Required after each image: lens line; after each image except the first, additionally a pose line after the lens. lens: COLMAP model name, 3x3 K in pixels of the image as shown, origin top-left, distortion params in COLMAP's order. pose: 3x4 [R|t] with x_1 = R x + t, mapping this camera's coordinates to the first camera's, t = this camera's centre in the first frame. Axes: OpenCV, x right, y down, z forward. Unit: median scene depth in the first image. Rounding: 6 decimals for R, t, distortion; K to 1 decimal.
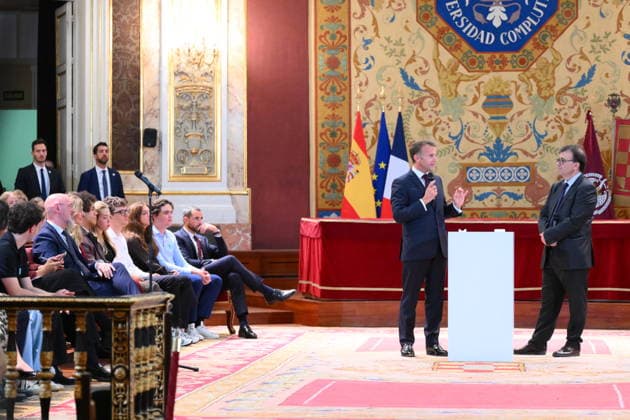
lens RADIAL K [[1916.8, 0, 313.9], [0, 1916.8, 209.5], [0, 0, 1]] dist [0.042097, -0.683605]
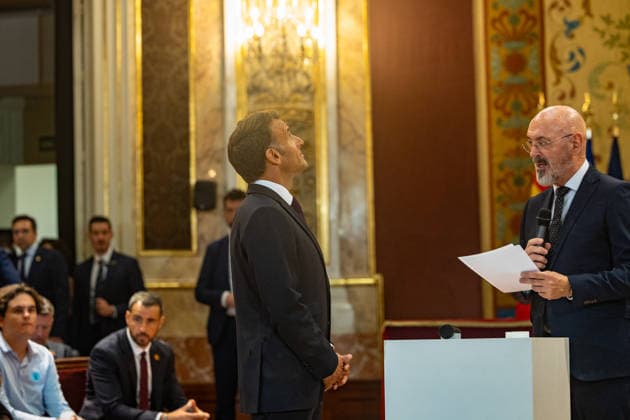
lens RADIAL K [[1916.8, 0, 313.9], [0, 1916.8, 209.5], [0, 0, 1]] dist [0.042097, -0.683605]
pose [[0.968529, -0.036157, -0.246261, 0.095951], [0.021267, 0.997796, -0.062857, 0.006068], [0.247991, 0.055642, 0.967163, 0.405966]]
